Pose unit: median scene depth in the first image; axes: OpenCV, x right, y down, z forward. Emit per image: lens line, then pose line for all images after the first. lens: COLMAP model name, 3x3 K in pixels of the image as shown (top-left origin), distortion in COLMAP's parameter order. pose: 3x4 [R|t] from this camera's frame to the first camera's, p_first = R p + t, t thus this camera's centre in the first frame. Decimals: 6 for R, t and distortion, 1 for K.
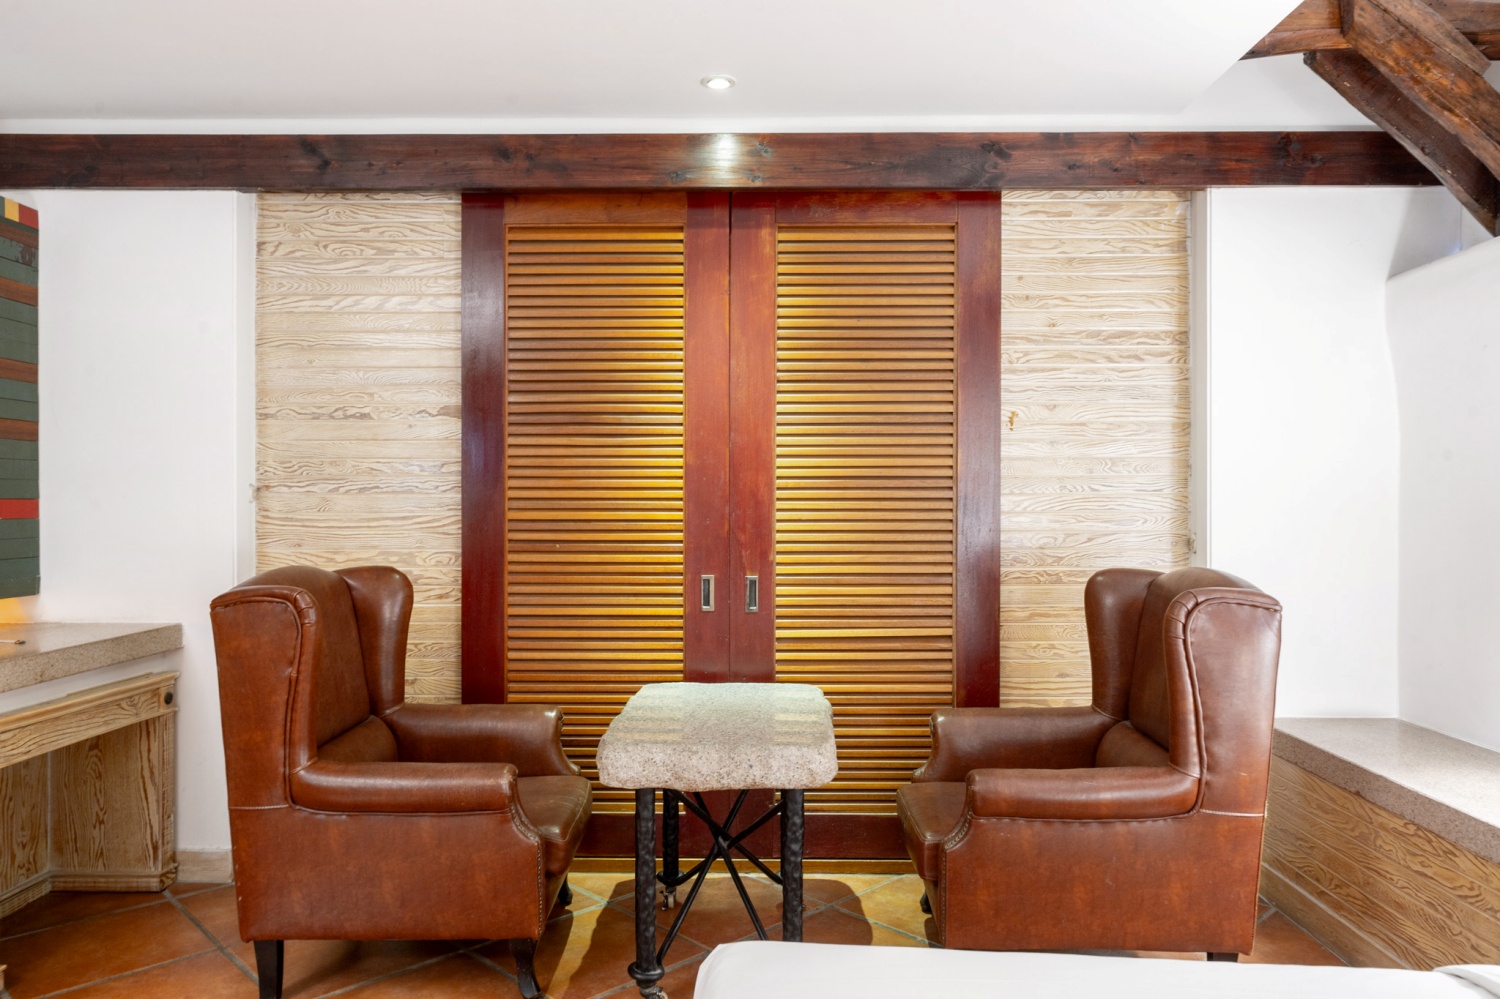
lens RADIAL K [[1017.7, 0, 754.0], [0, 1017.7, 499.9], [0, 0, 1]] dist [0.006525, -0.005581]
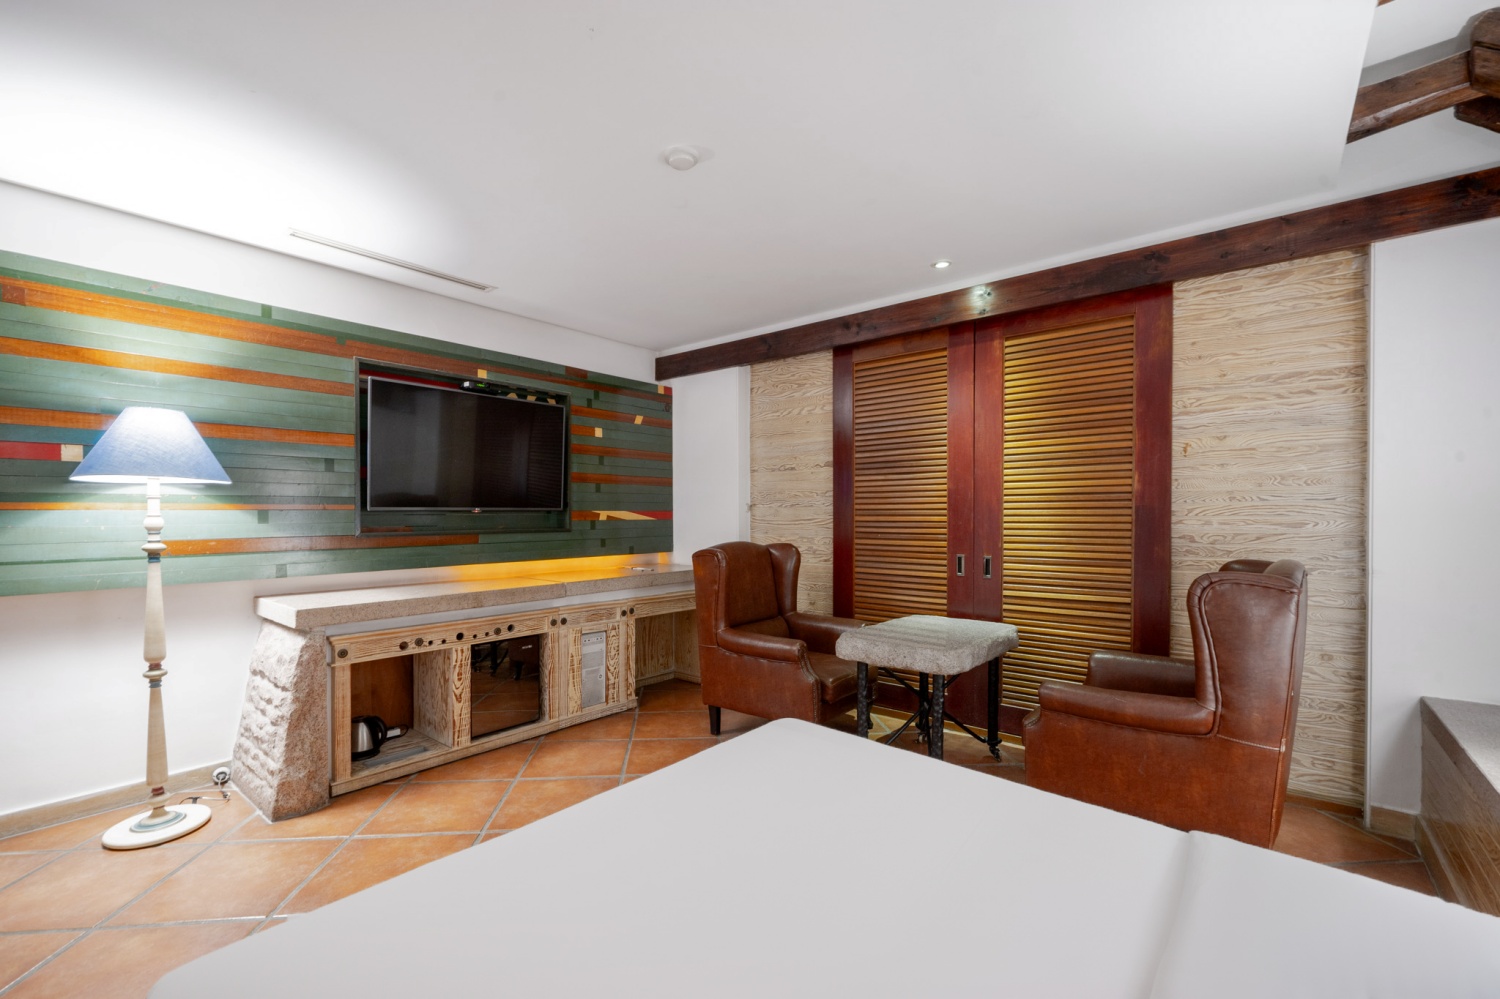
lens RADIAL K [[646.4, 0, 746.1], [0, 646.4, 517.0], [0, 0, 1]] dist [-0.002483, 0.000428]
pose [[0.775082, 0.000366, -0.631861, 0.349406], [0.004342, 0.999973, 0.005905, 0.004710], [0.631846, -0.007321, 0.775059, -0.041483]]
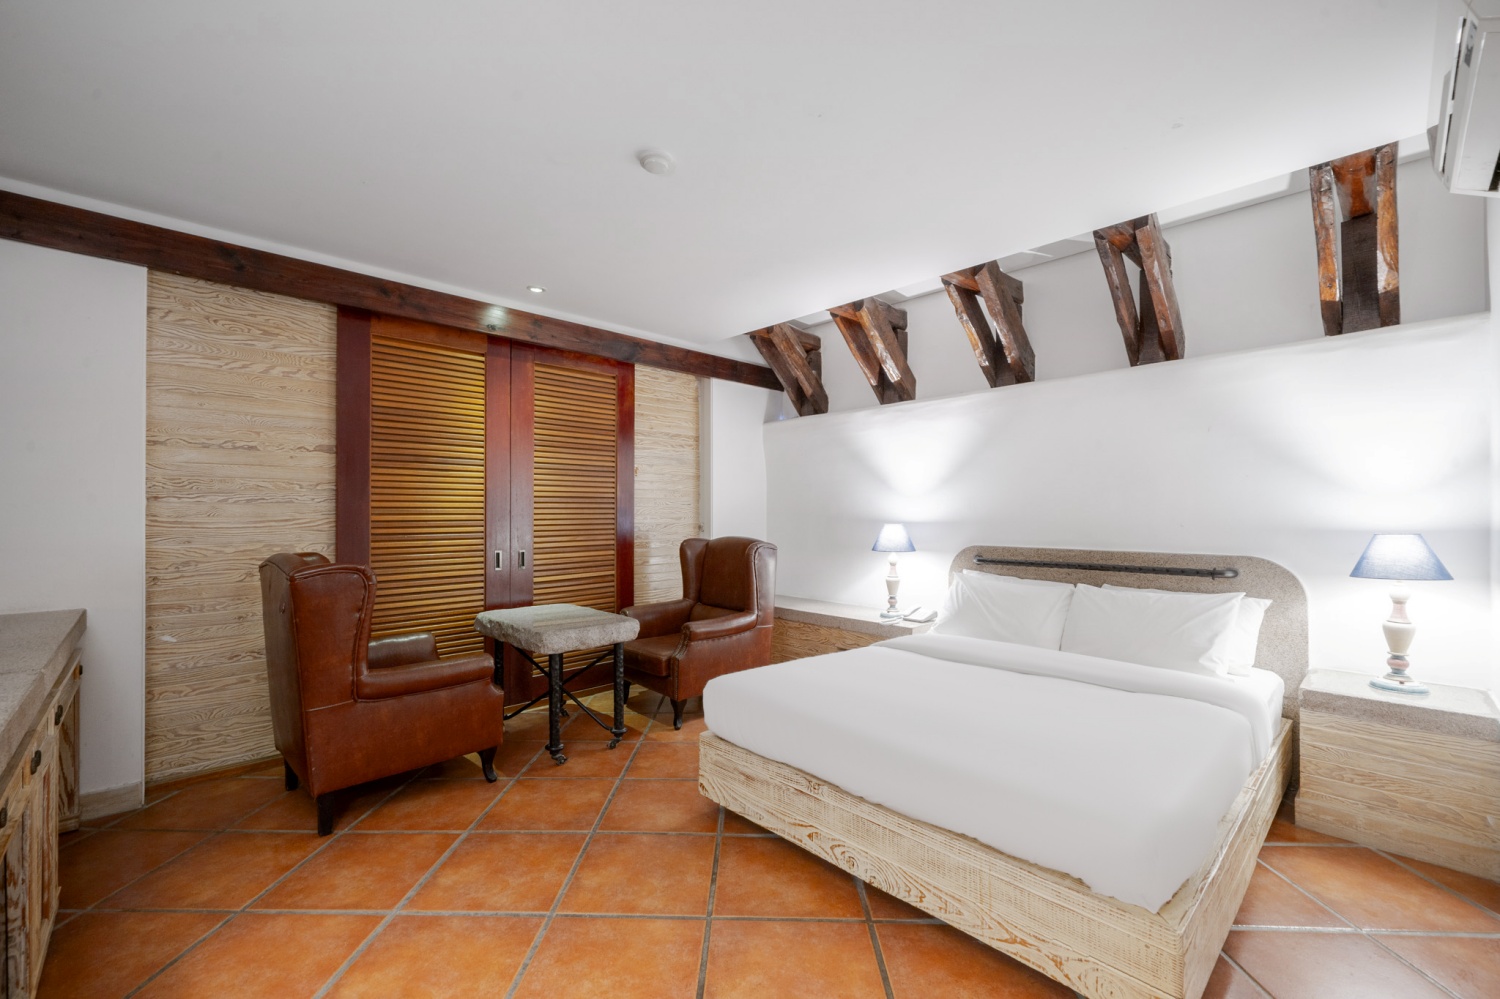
lens RADIAL K [[618.3, 0, 752.1], [0, 618.3, 503.9], [0, 0, 1]] dist [0.001683, 0.000366]
pose [[0.706521, 0.007022, 0.707658, -0.500387], [-0.001832, 0.999966, -0.008093, 0.000141], [-0.707690, 0.004421, 0.706509, -0.088099]]
